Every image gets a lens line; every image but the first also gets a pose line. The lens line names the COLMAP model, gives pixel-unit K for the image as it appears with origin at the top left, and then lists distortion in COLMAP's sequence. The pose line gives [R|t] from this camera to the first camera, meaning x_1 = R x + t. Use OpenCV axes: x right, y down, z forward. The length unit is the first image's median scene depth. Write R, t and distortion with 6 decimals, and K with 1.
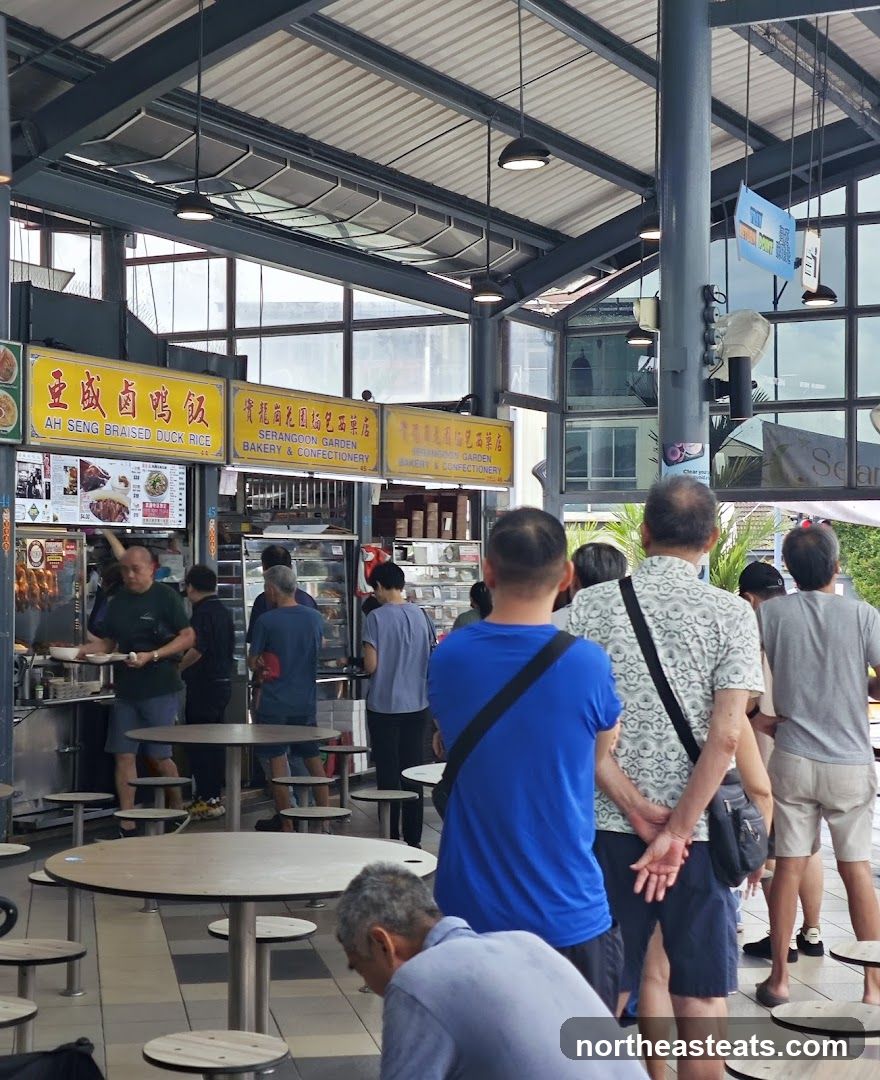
lens RADIAL K [[2062.0, 0, 440.0], [0, 2062.0, 540.0], [0, 0, 1]] dist [0.426850, -0.073802]
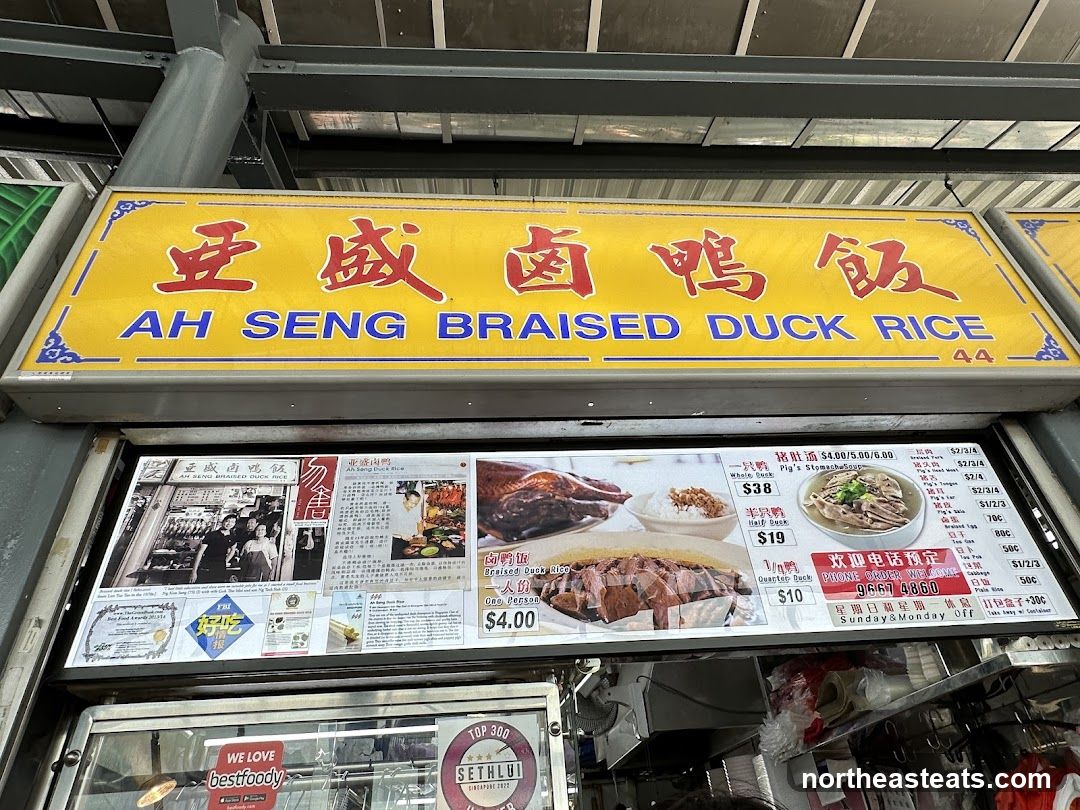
lens RADIAL K [[633.6, 0, 535.8], [0, 633.6, 424.8], [0, 0, 1]] dist [-0.002209, -0.000330]
pose [[0.497243, -0.532355, -0.685089, -0.087402], [0.084879, 0.815687, -0.572232, 0.017381], [0.863450, 0.226389, 0.450780, 0.917310]]
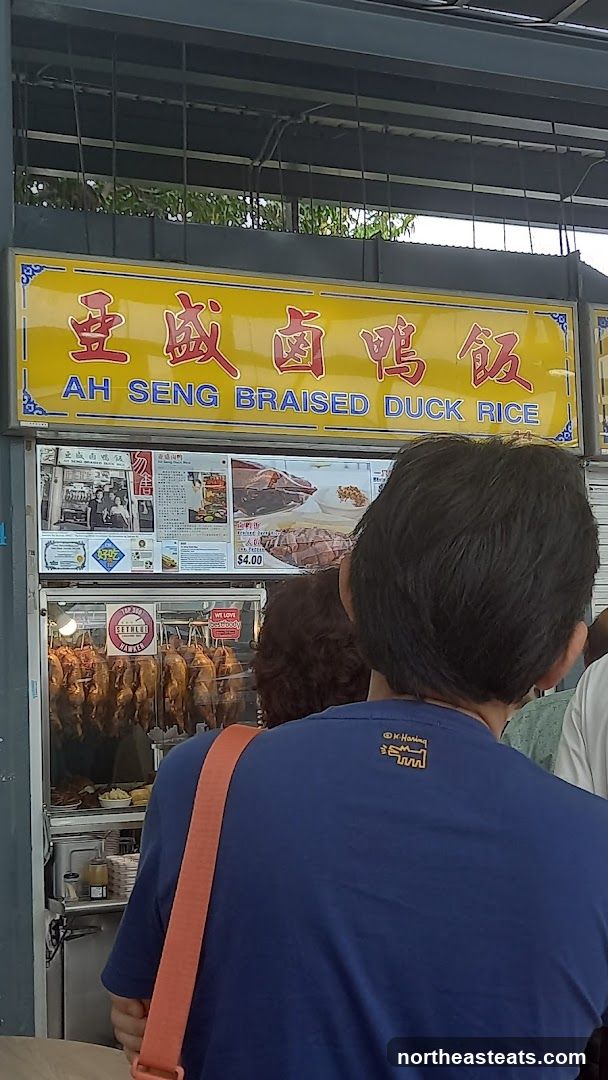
lens RADIAL K [[1520.8, 0, 304.0], [0, 1520.8, 540.0], [0, 0, 1]] dist [0.252296, -1.082778]
pose [[0.766689, -0.086083, -0.636222, 0.100538], [0.040836, 0.995502, -0.085485, 0.018585], [0.640719, 0.039560, 0.766755, 0.664511]]
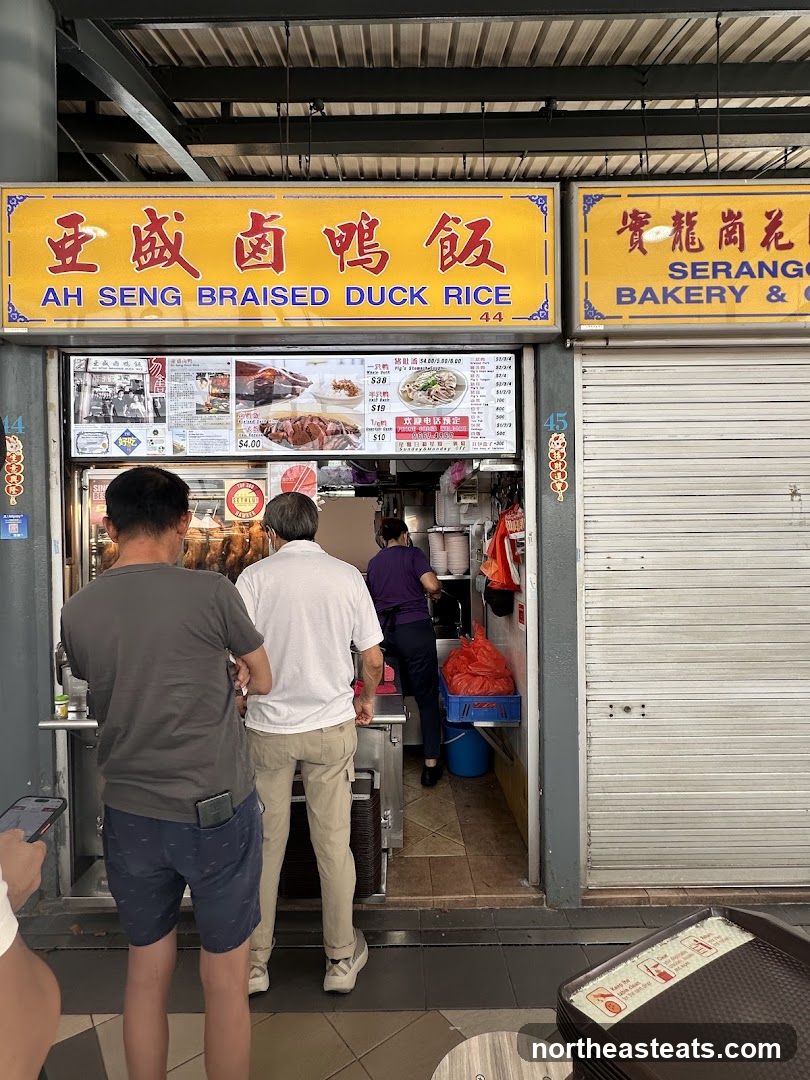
lens RADIAL K [[548.0, 0, 400.2], [0, 548.0, 536.5], [0, 0, 1]] dist [-0.002187, 0.000219]
pose [[0.445472, 0.001228, -0.895295, 0.013190], [0.025561, 0.999574, 0.014089, 0.017265], [0.894931, -0.029161, 0.445251, 0.924235]]
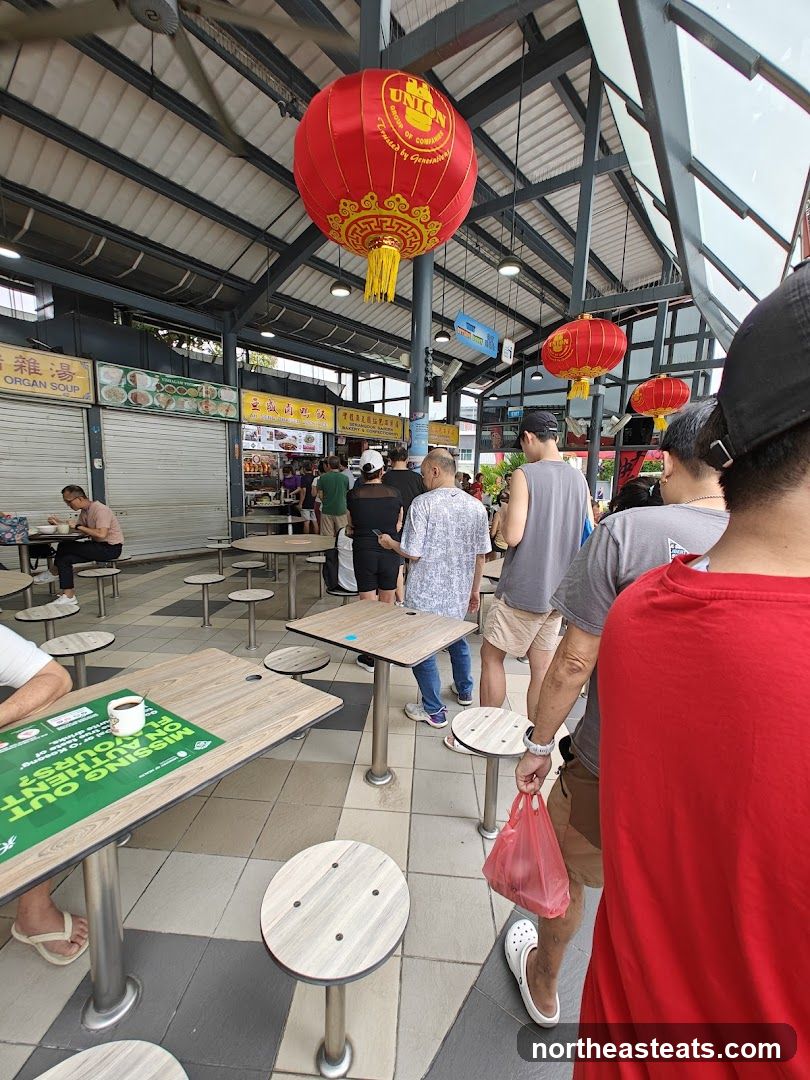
lens RADIAL K [[463.1, 0, 405.0], [0, 463.1, 540.0], [0, 0, 1]] dist [0.001487, 0.000068]
pose [[0.970025, 0.063359, -0.234601, 0.179115], [-0.026913, 0.987483, 0.155412, 0.011207], [0.241511, -0.144440, 0.959588, 0.347917]]
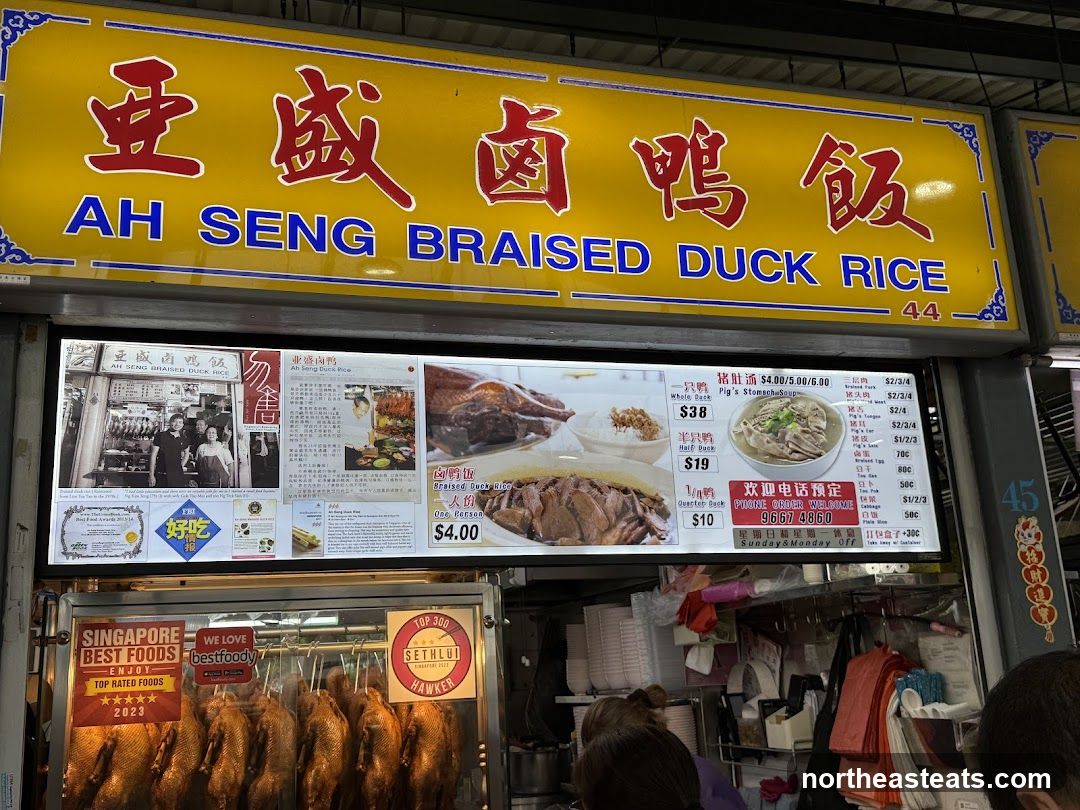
lens RADIAL K [[1078.8, 0, 521.1], [0, 1078.8, 410.4], [0, 0, 1]] dist [0.196448, -0.425527]
pose [[0.668088, -0.215562, -0.712174, -0.036338], [0.061231, 0.969798, -0.236100, 0.010545], [0.741559, 0.114128, 0.661109, 0.856781]]
